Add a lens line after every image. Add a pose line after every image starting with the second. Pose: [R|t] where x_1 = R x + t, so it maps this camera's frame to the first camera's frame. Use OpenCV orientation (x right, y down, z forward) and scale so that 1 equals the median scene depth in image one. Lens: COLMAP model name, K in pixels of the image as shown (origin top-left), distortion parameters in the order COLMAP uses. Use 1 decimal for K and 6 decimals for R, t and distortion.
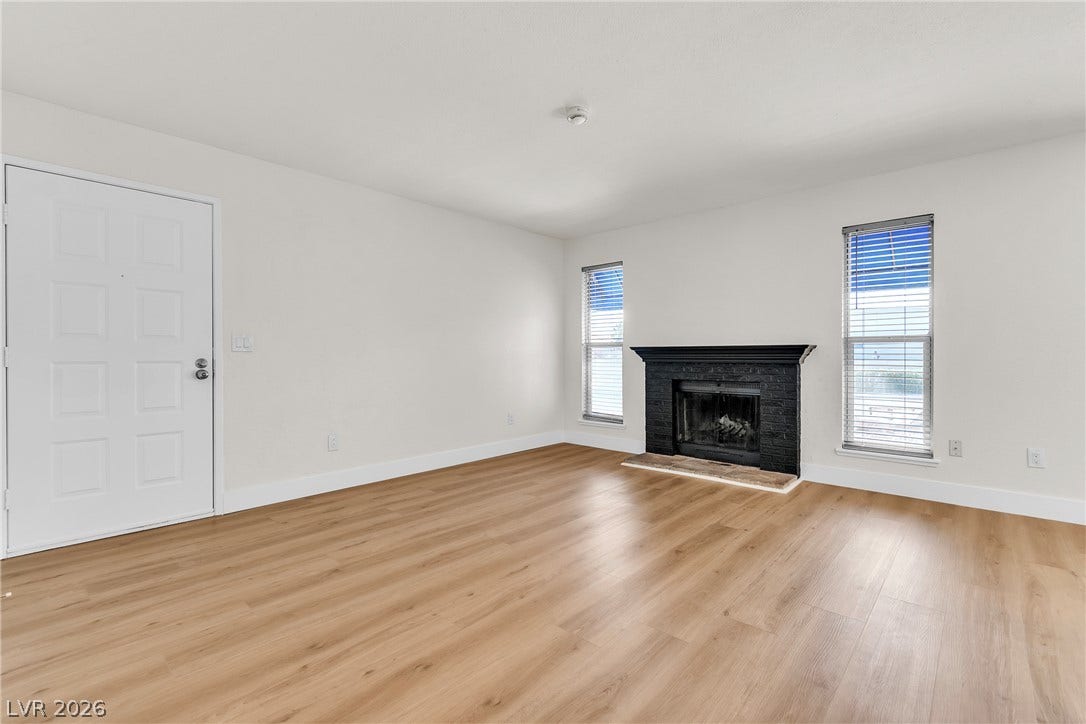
lens RADIAL K [[485.1, 0, 547.1], [0, 485.1, 356.7], [0, 0, 1]] dist [0.004341, -0.001319]
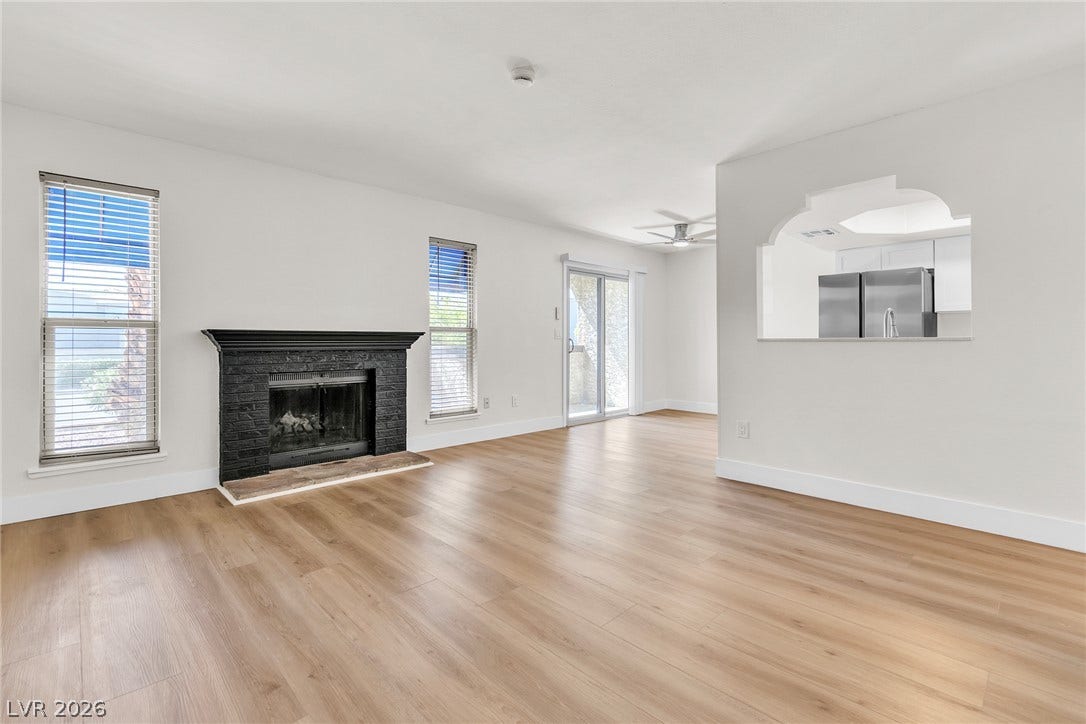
lens RADIAL K [[485.1, 0, 550.5], [0, 485.1, 343.0], [0, 0, 1]] dist [0.004341, -0.001319]
pose [[0.070988, -0.002986, 0.997473, -0.551962], [0.003523, 0.999990, 0.002742, -0.001954], [-0.997471, 0.003319, 0.070998, 0.586124]]
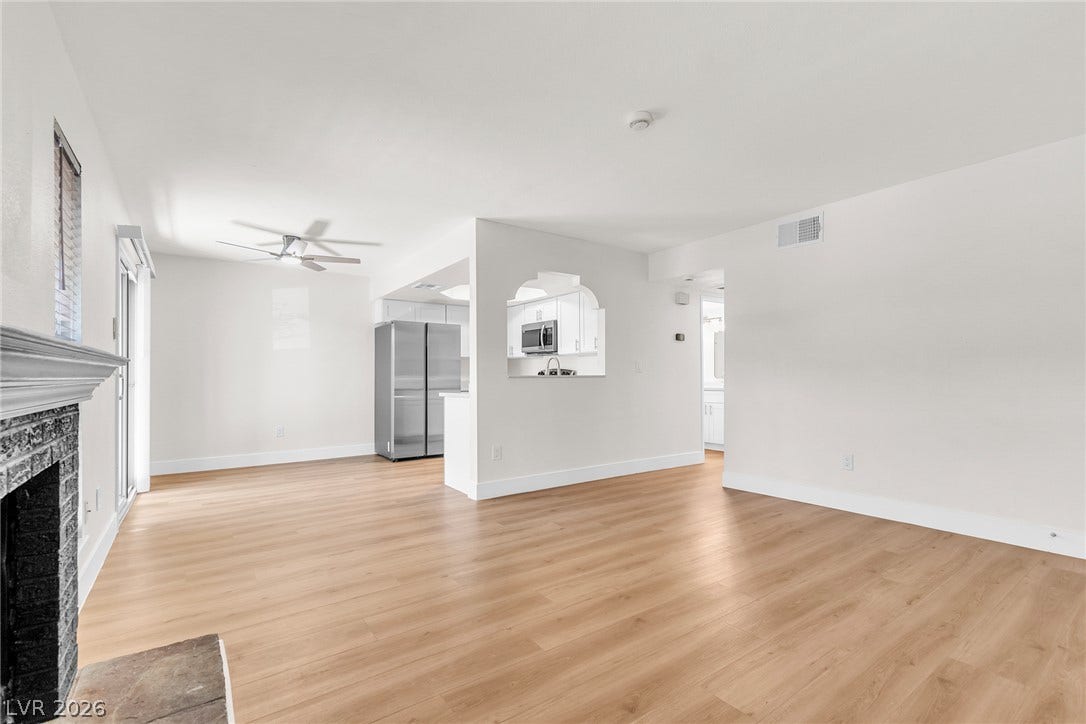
lens RADIAL K [[485.1, 0, 541.4], [0, 485.1, 378.3], [0, 0, 1]] dist [0.004341, -0.001319]
pose [[-0.973917, 0.005778, 0.226830, 0.025592], [0.006831, 0.999969, 0.003854, -0.003233], [-0.226801, 0.005303, -0.973927, 1.287946]]
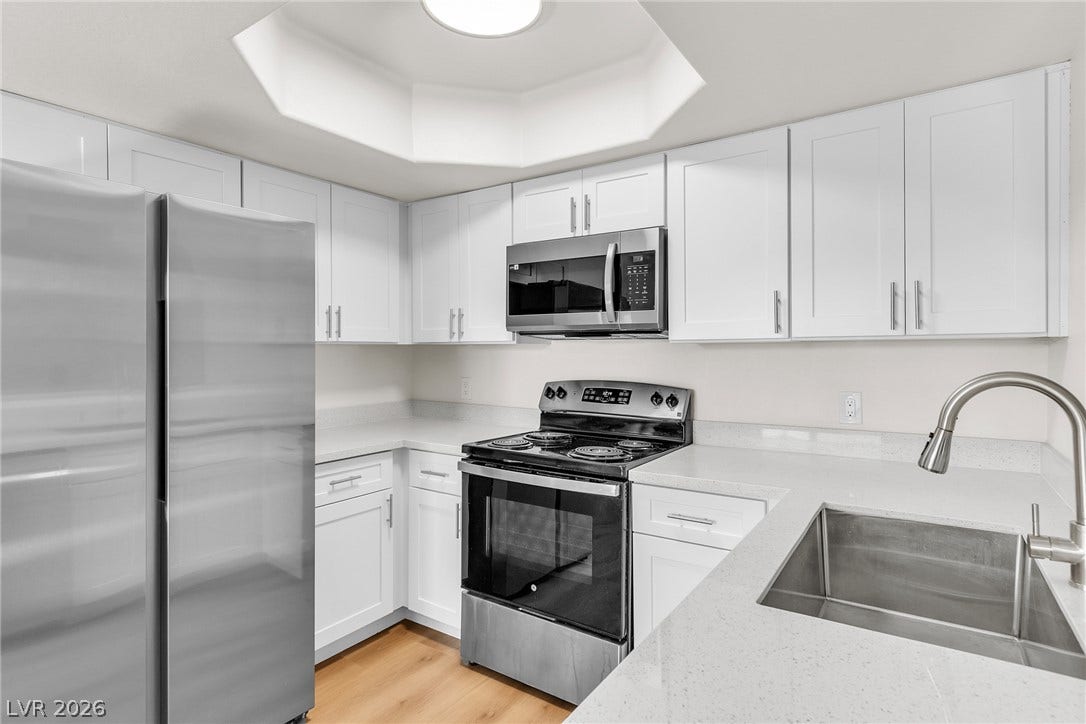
lens RADIAL K [[568.3, 0, 548.2], [0, 568.3, 353.0], [0, 0, 1]] dist [0.006898, 0.000278]
pose [[-0.990610, 0.005178, -0.136622, 0.510117], [0.004259, 0.999966, 0.007021, -0.064921], [0.136654, 0.006373, -0.990598, 0.312815]]
